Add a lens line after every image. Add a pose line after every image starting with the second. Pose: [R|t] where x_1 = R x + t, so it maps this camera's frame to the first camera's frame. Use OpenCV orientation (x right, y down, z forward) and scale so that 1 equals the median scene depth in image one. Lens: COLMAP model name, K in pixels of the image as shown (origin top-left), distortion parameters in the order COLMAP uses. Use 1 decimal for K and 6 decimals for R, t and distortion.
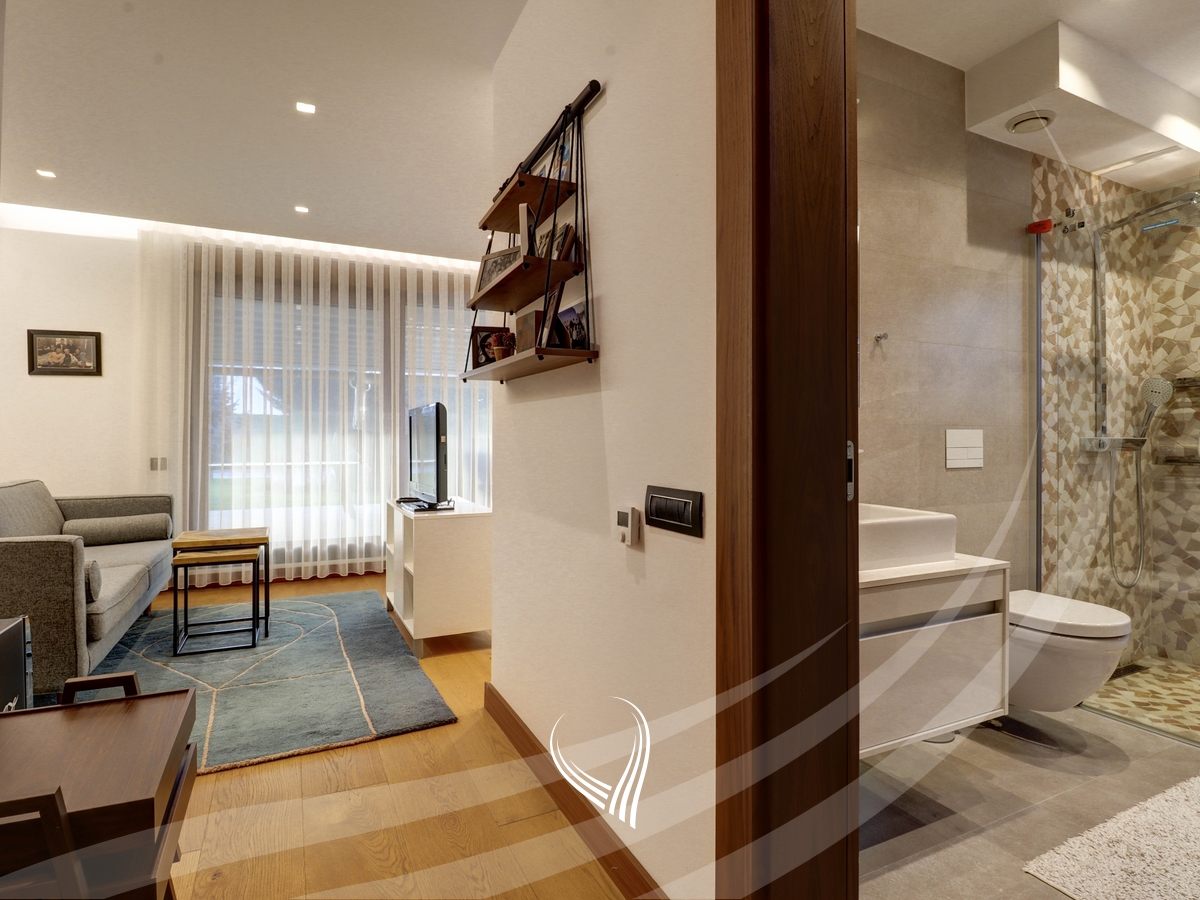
lens RADIAL K [[628.3, 0, 597.1], [0, 628.3, 445.0], [0, 0, 1]] dist [-0.007490, -0.008035]
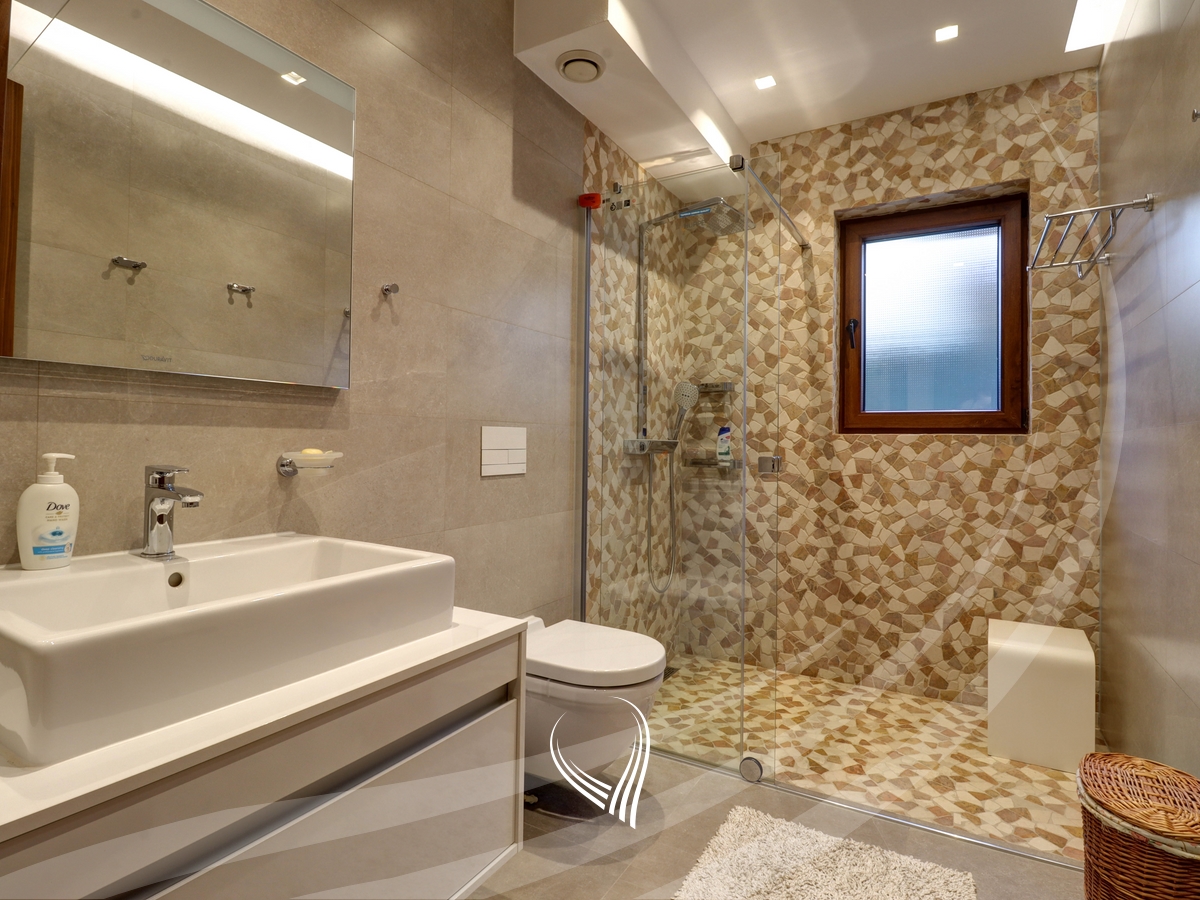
lens RADIAL K [[628.3, 0, 599.2], [0, 628.3, 447.9], [0, 0, 1]] dist [-0.007490, -0.008035]
pose [[0.821511, 0.006994, 0.570149, 0.208335], [-0.011034, 0.999933, 0.003631, -0.001949], [-0.570085, -0.009274, 0.821533, 0.248197]]
